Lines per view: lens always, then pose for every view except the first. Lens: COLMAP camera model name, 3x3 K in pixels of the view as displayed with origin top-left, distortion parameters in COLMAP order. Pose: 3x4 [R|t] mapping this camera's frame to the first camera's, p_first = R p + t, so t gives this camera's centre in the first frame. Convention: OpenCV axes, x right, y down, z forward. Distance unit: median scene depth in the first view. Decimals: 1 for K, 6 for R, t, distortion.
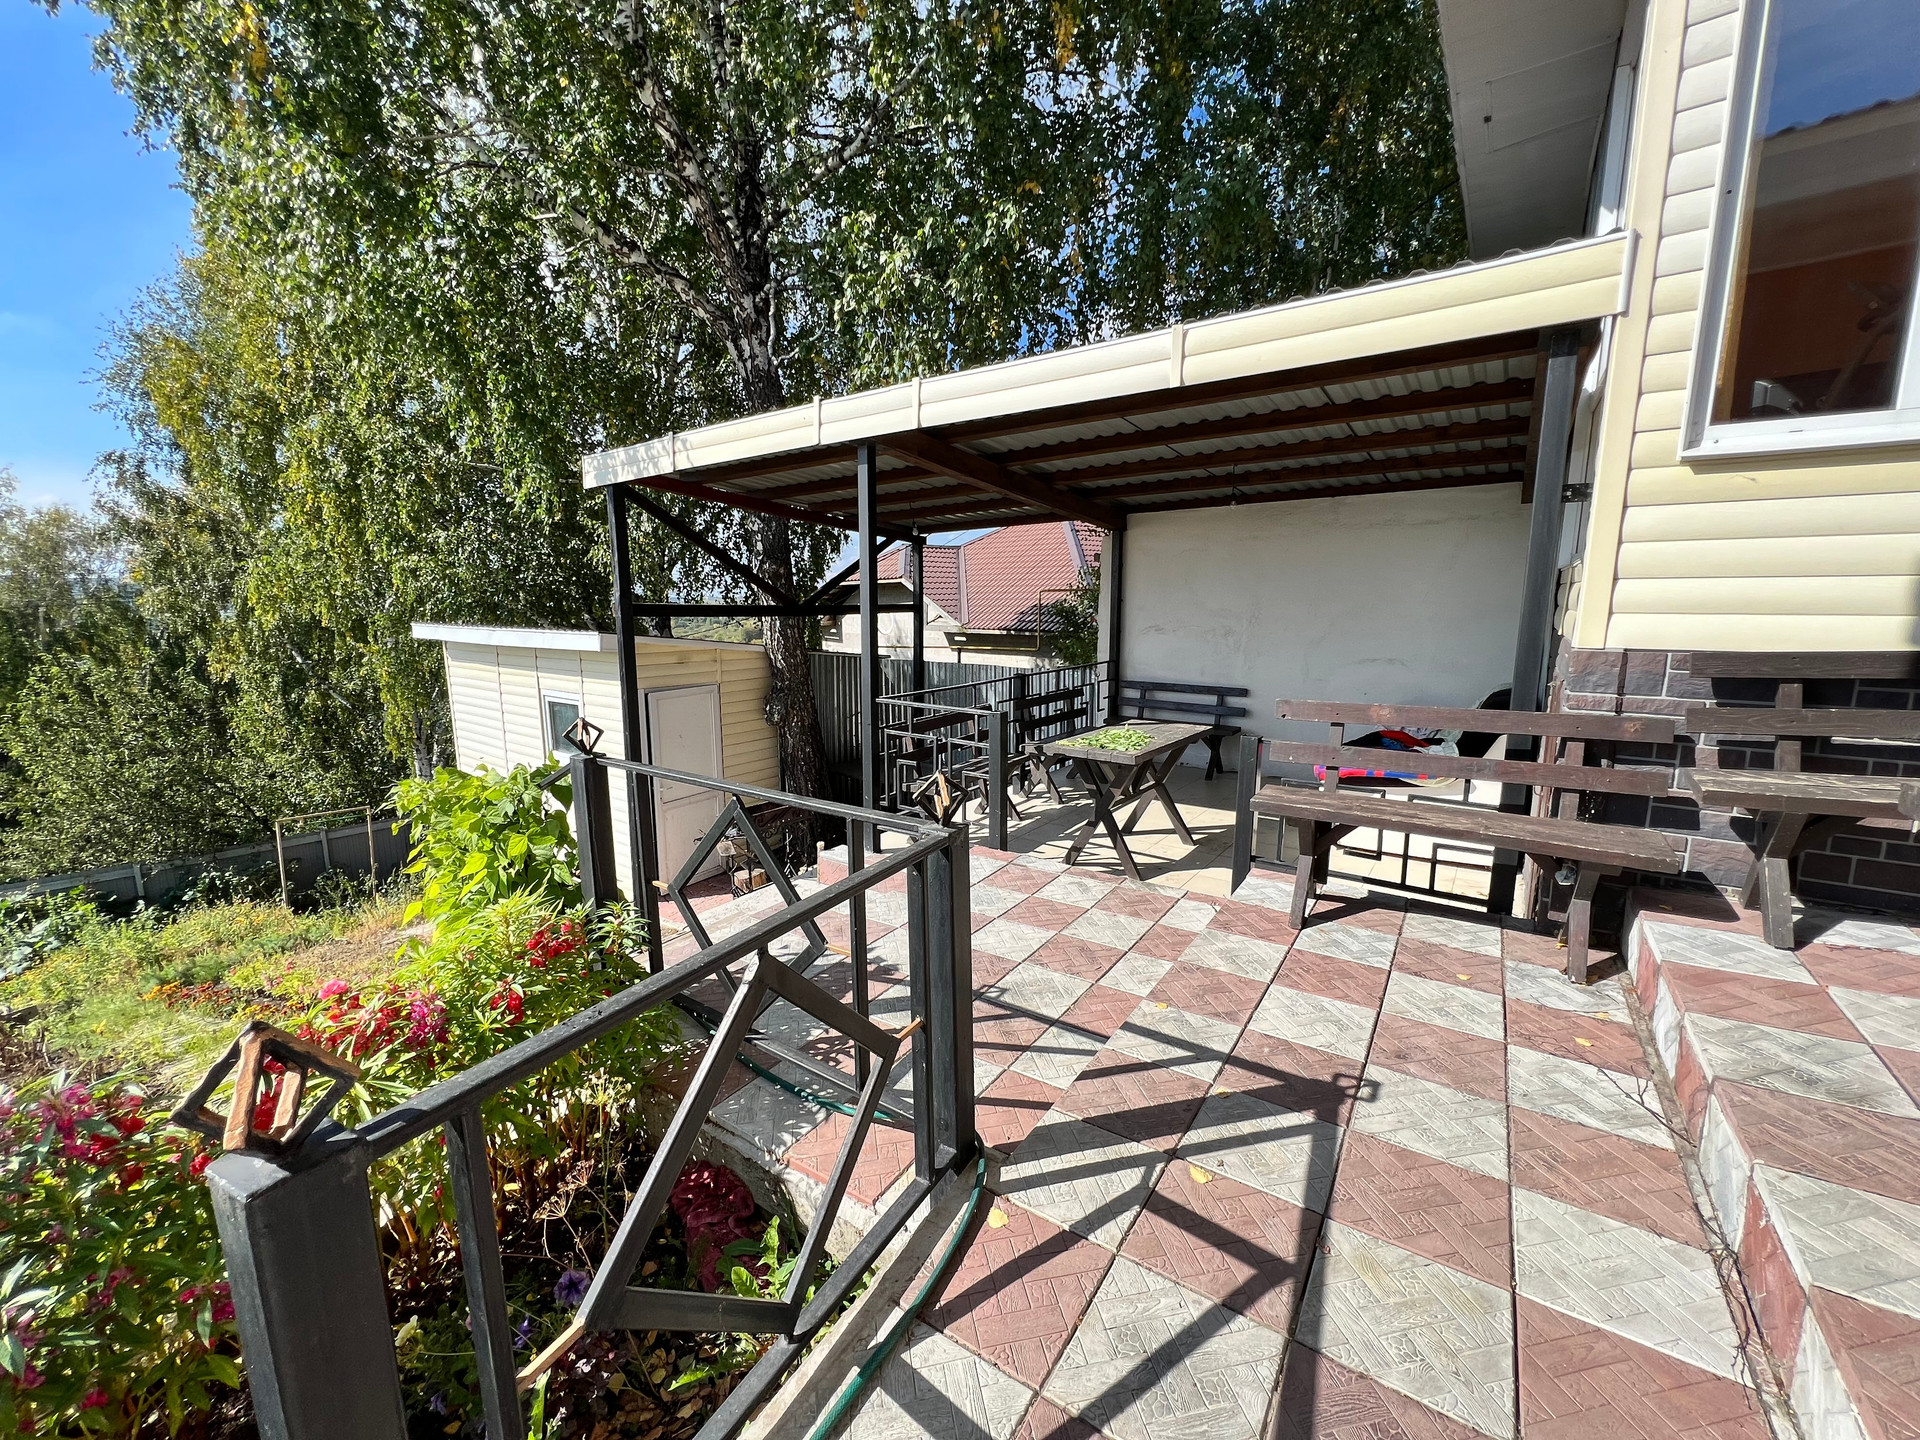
lens RADIAL K [[770.1, 0, 955.8], [0, 770.1, 717.9], [0, 0, 1]] dist [-0.005014, 0.002352]
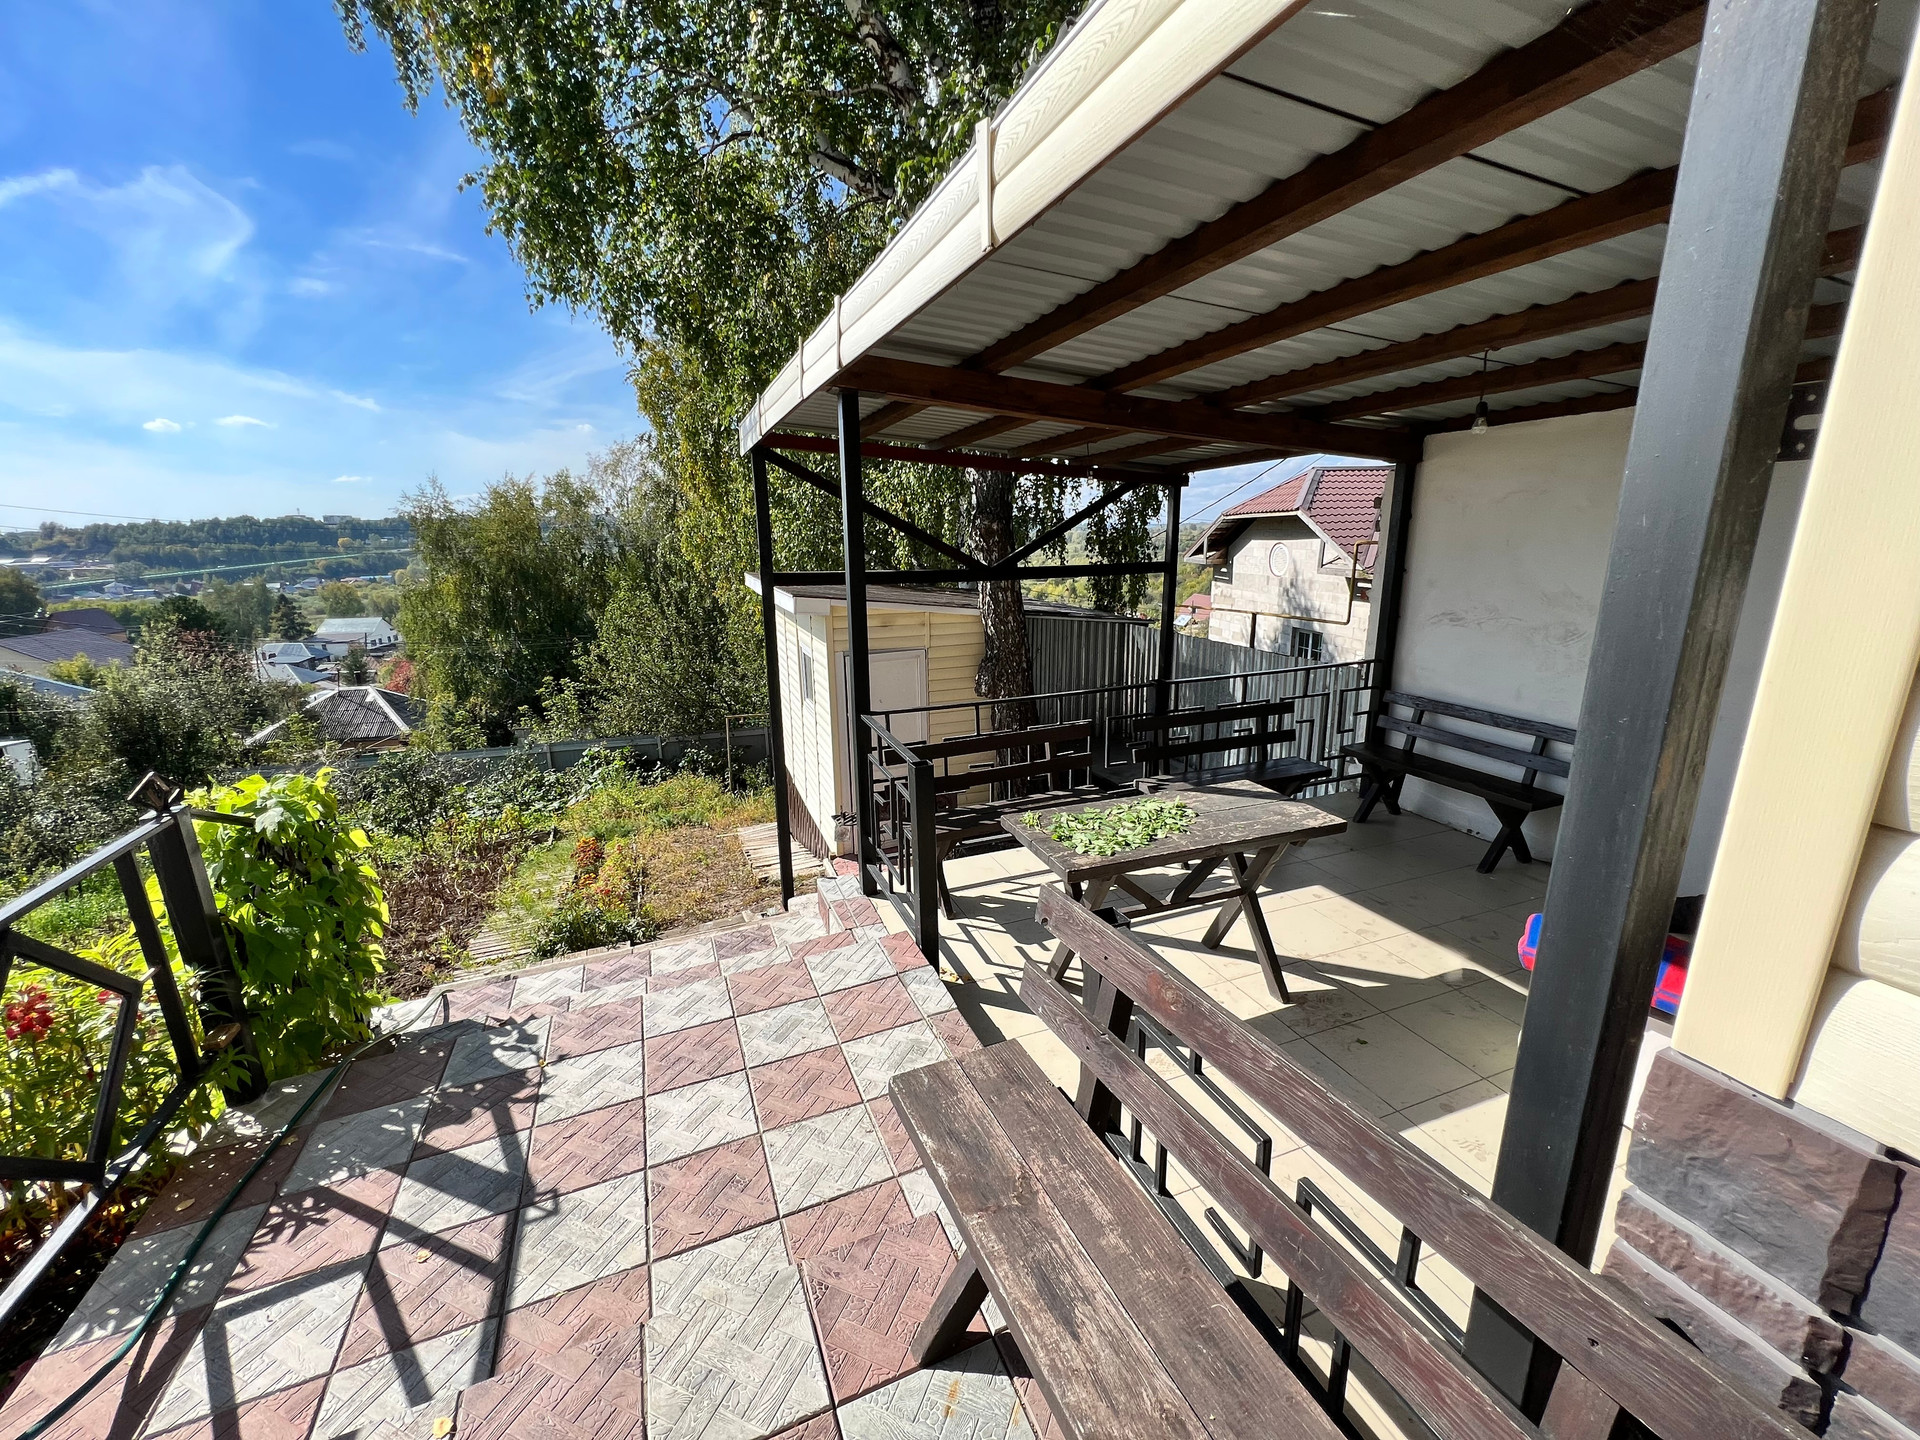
lens RADIAL K [[770.1, 0, 955.8], [0, 770.1, 717.9], [0, 0, 1]] dist [-0.005014, 0.002352]
pose [[0.841737, 0.118489, -0.526725, 0.260513], [-0.069539, 0.991287, 0.111867, -0.075882], [0.535390, -0.057535, 0.842643, 0.236316]]
